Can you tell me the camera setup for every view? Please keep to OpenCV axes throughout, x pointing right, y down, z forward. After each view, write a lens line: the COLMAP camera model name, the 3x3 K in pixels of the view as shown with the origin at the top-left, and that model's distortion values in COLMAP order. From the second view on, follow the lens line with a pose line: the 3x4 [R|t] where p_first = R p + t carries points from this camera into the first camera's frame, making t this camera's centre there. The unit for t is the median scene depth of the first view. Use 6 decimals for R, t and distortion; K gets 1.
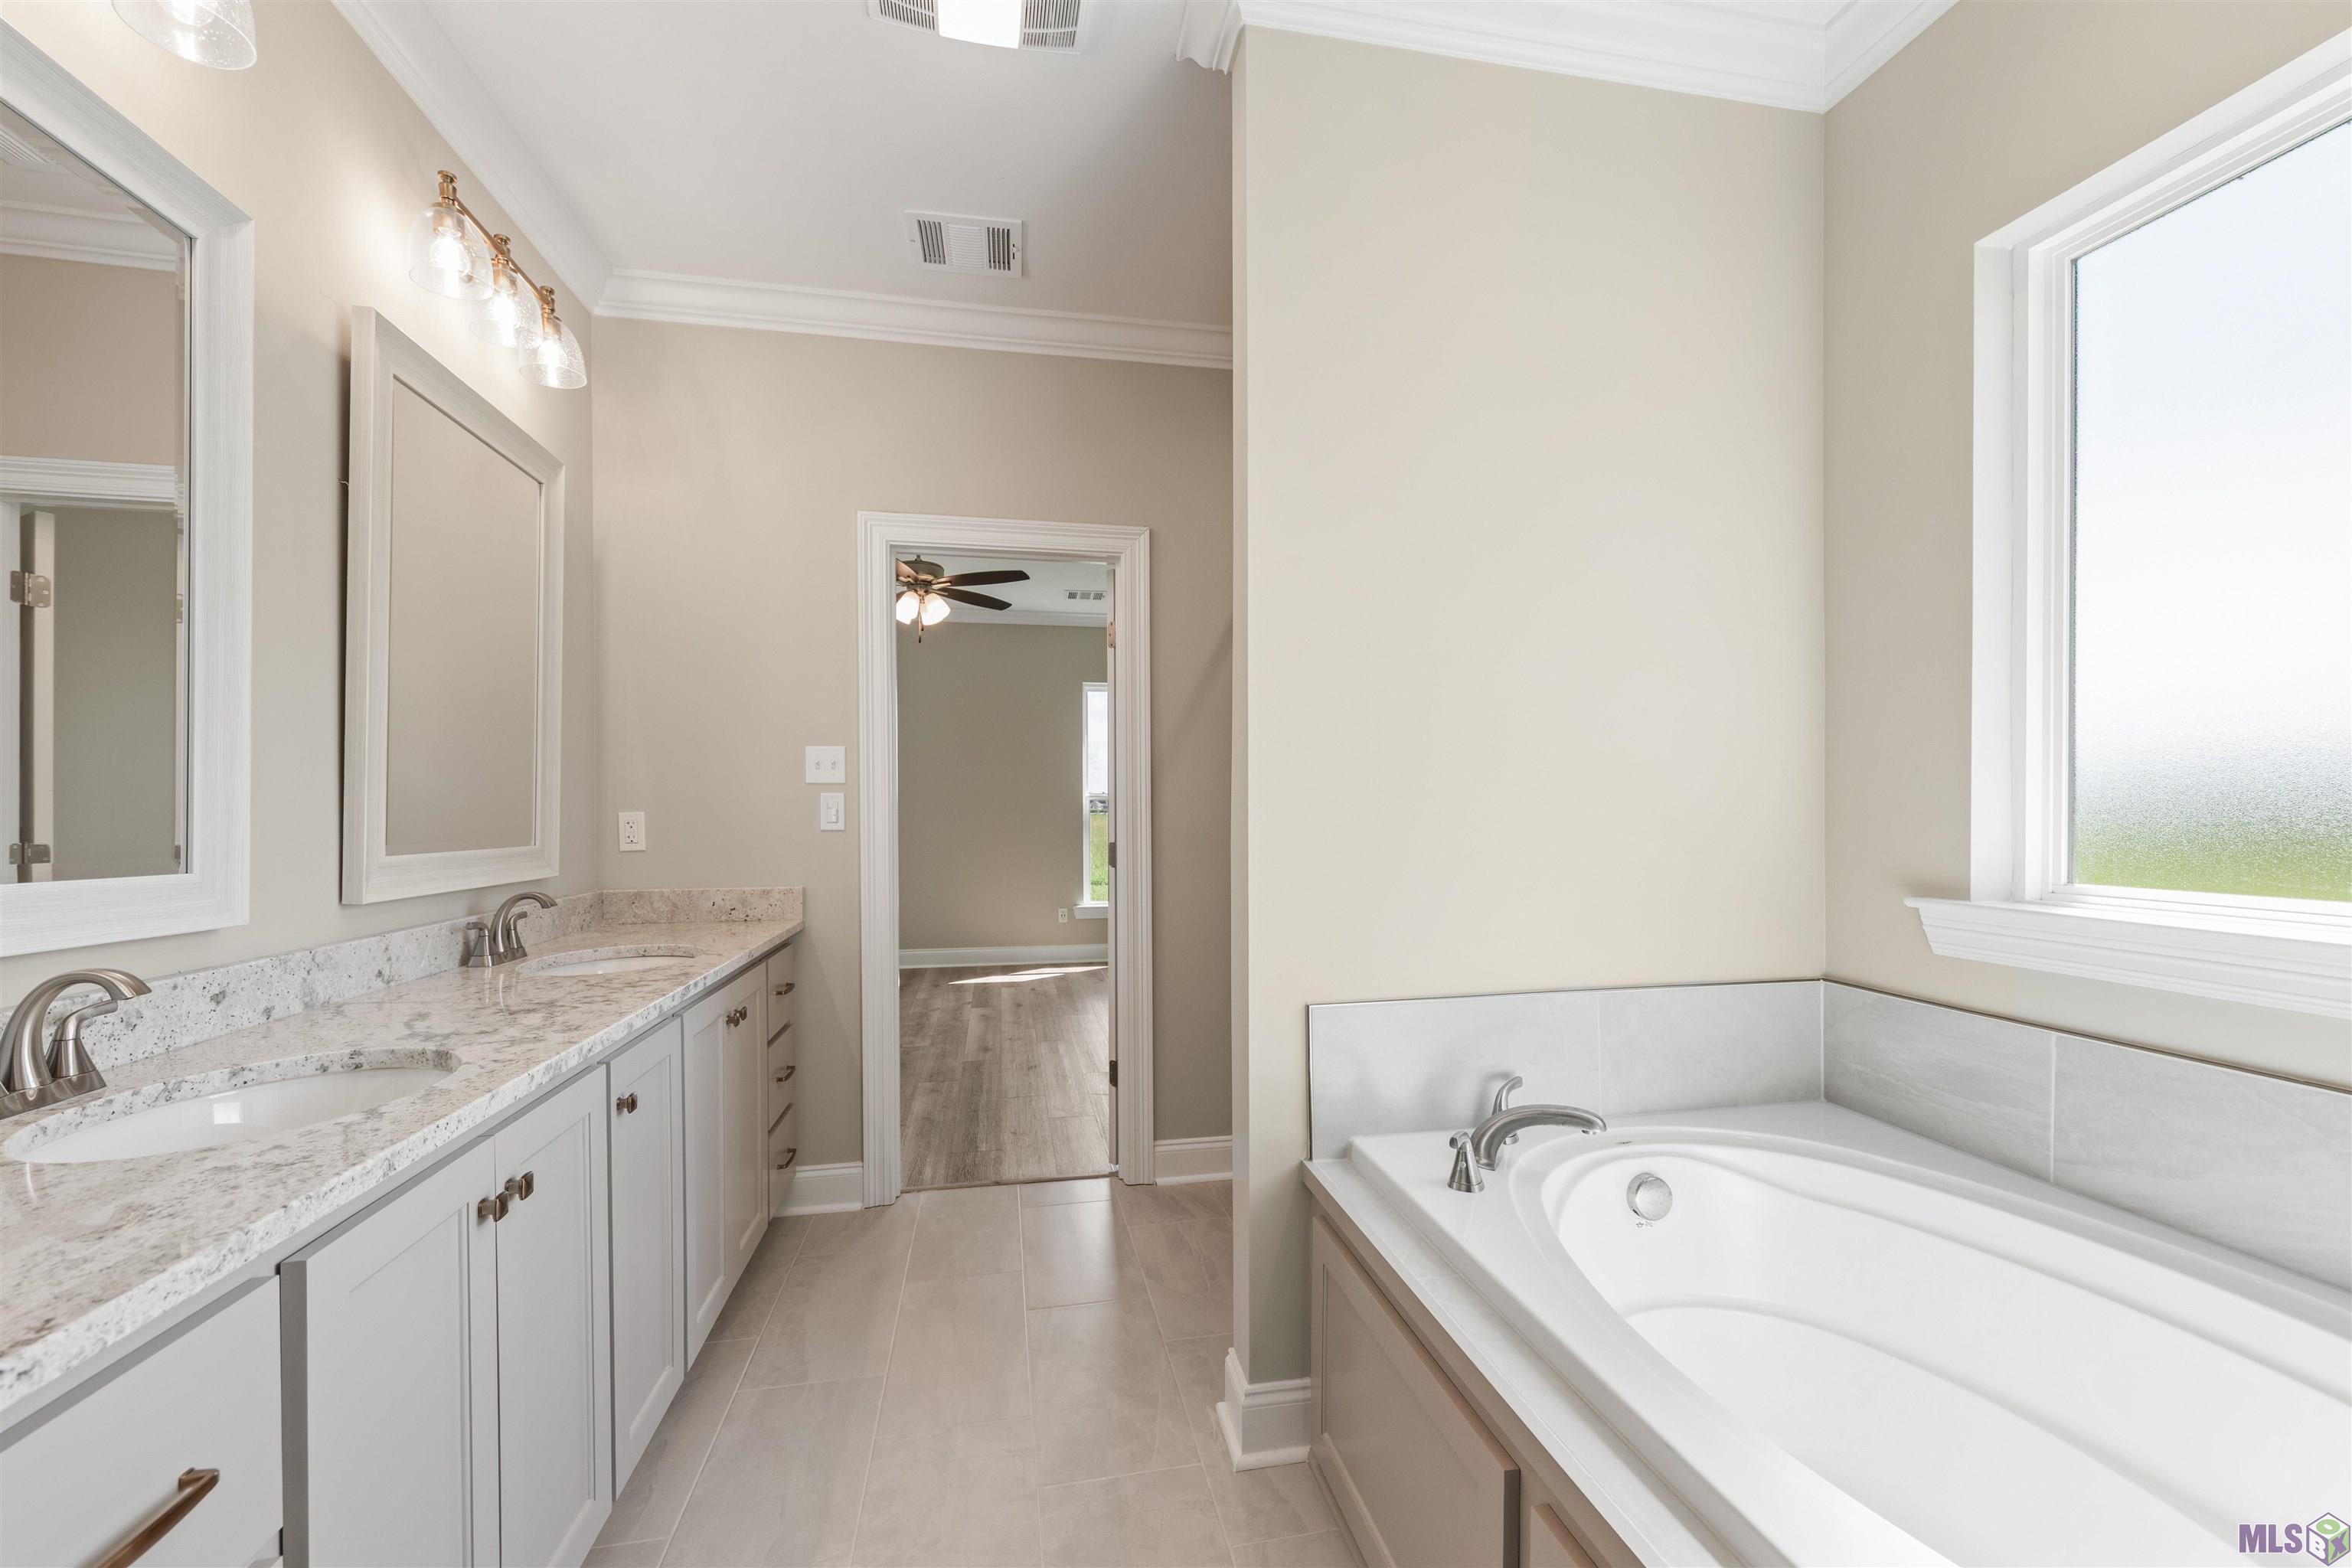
lens RADIAL K [[929.3, 0, 1182.3], [0, 929.3, 810.2], [0, 0, 1]] dist [0.001338, -0.000002]
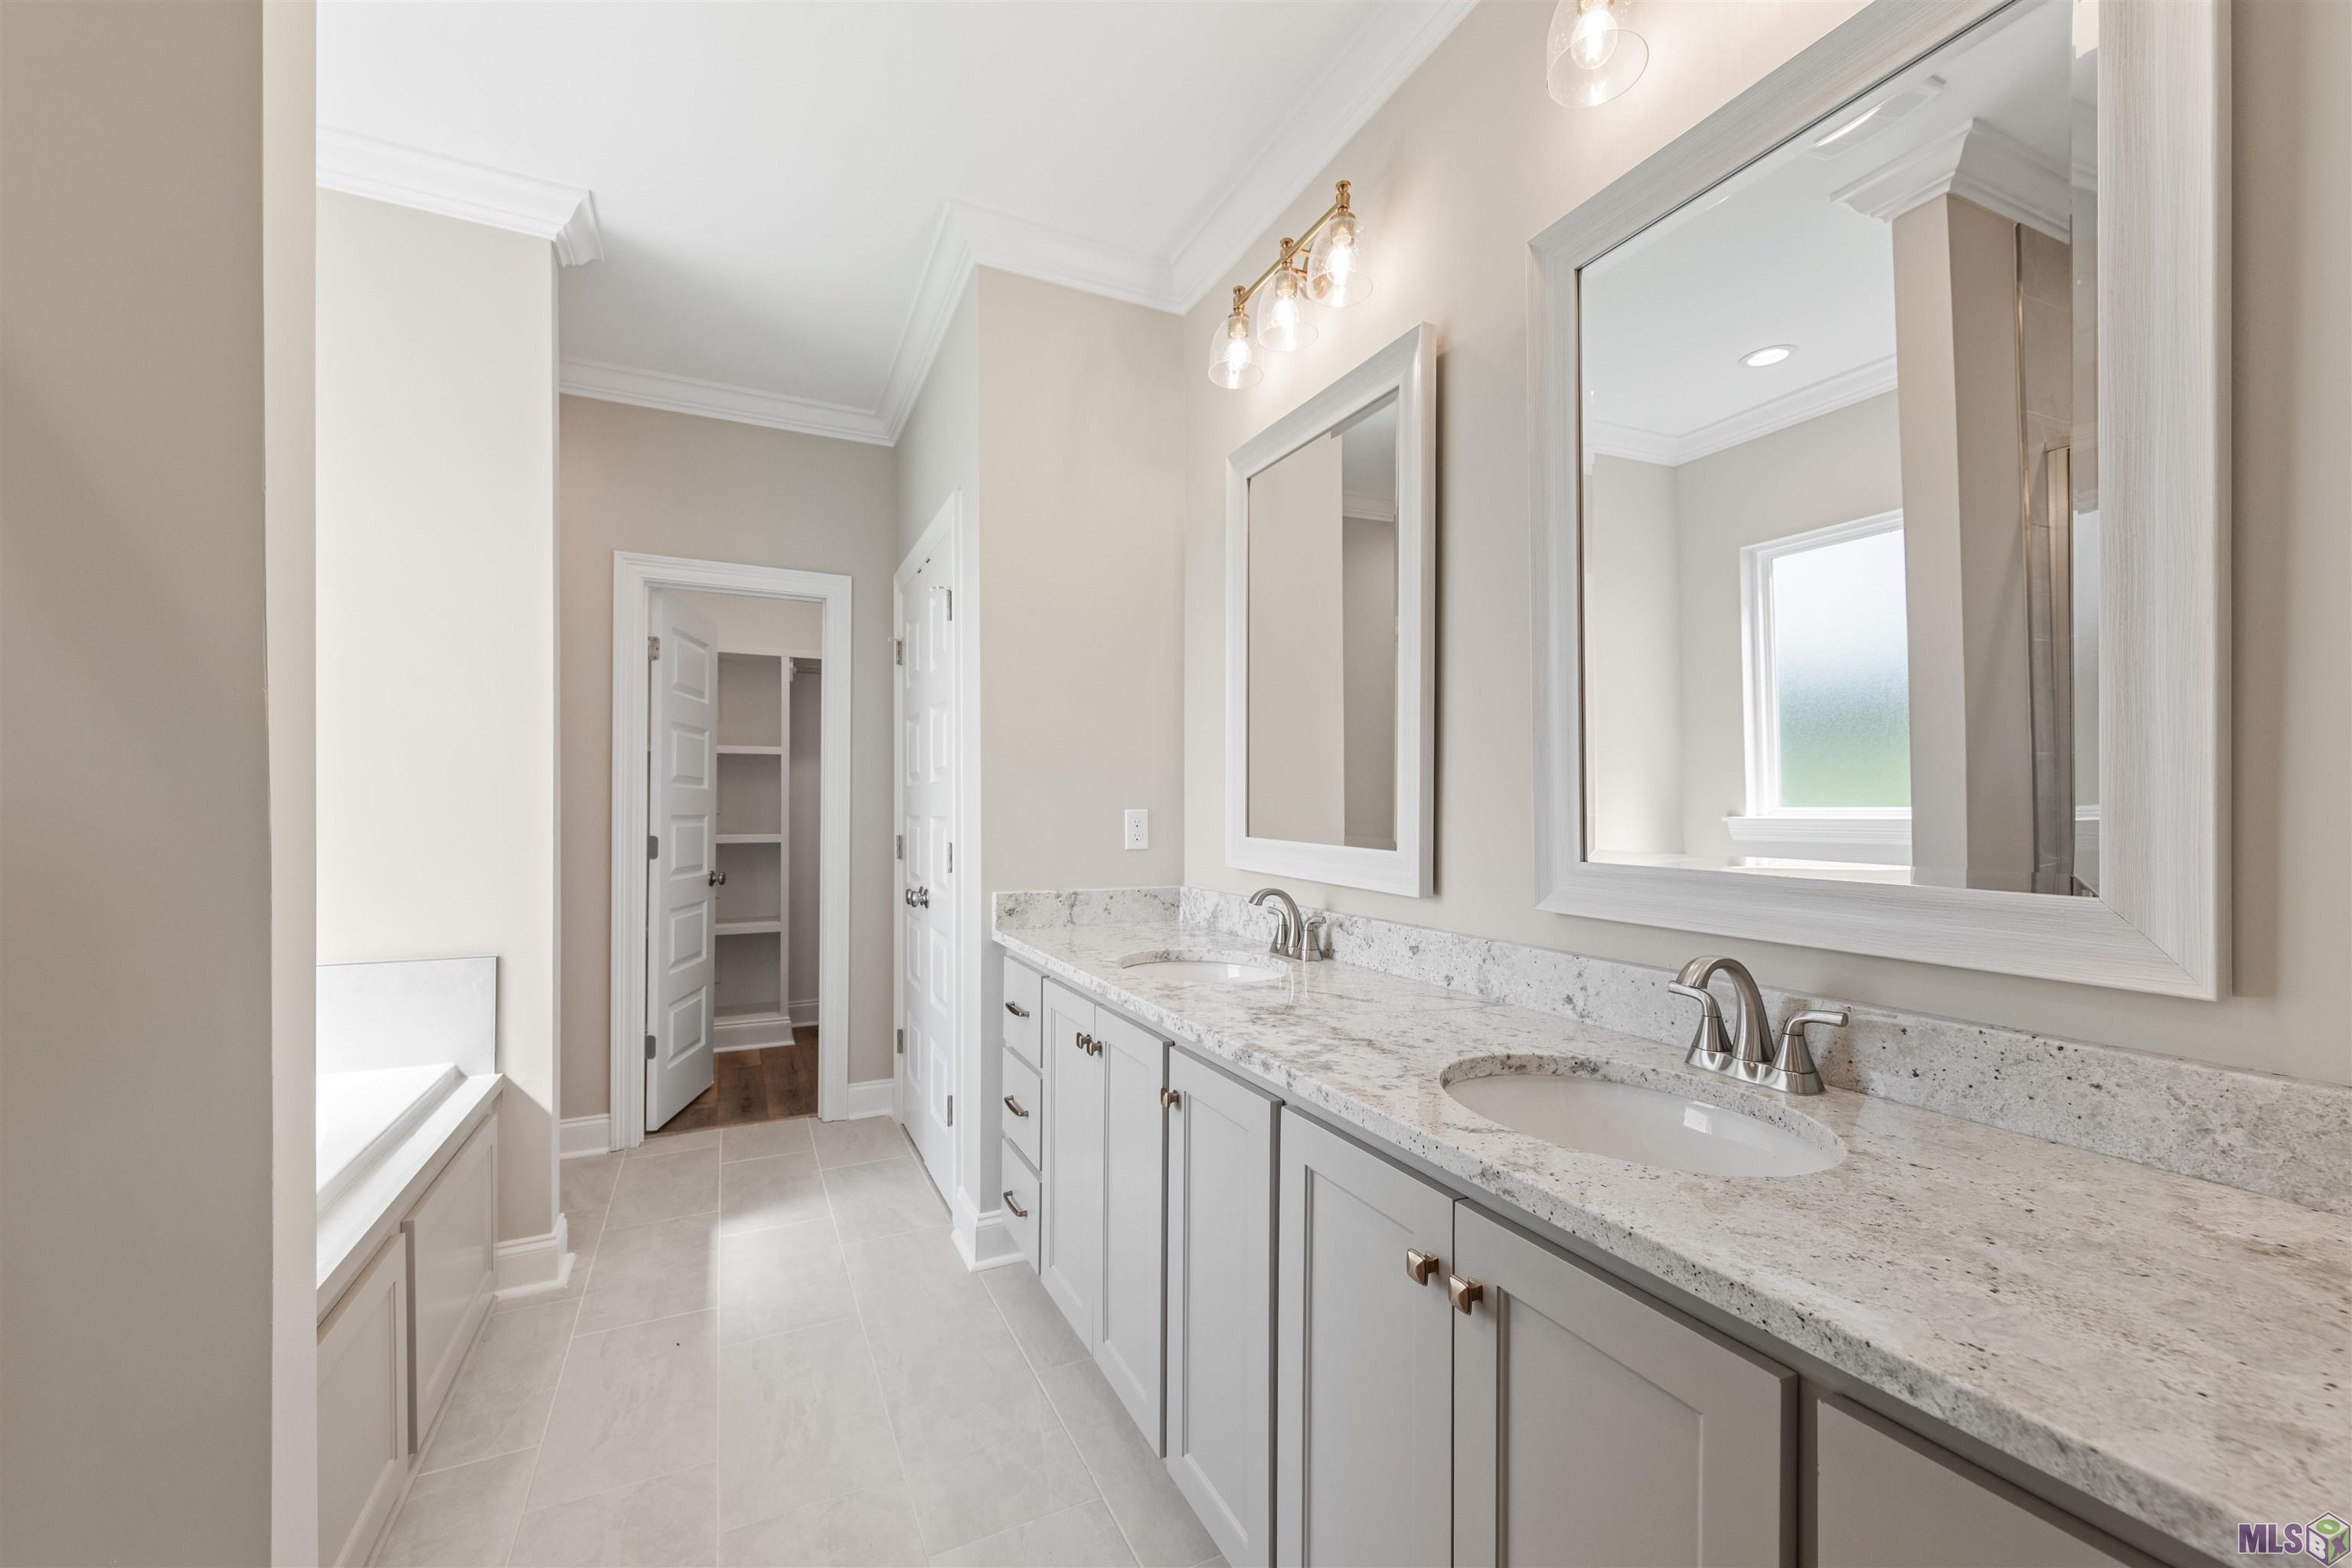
lens RADIAL K [[929.3, 0, 1182.3], [0, 929.3, 810.2], [0, 0, 1]] dist [0.001338, -0.000002]
pose [[-0.965762, 0.005123, -0.259379, -0.394645], [0.003261, 0.999966, 0.007610, -0.004904], [0.259409, 0.006504, -0.965746, 2.216378]]
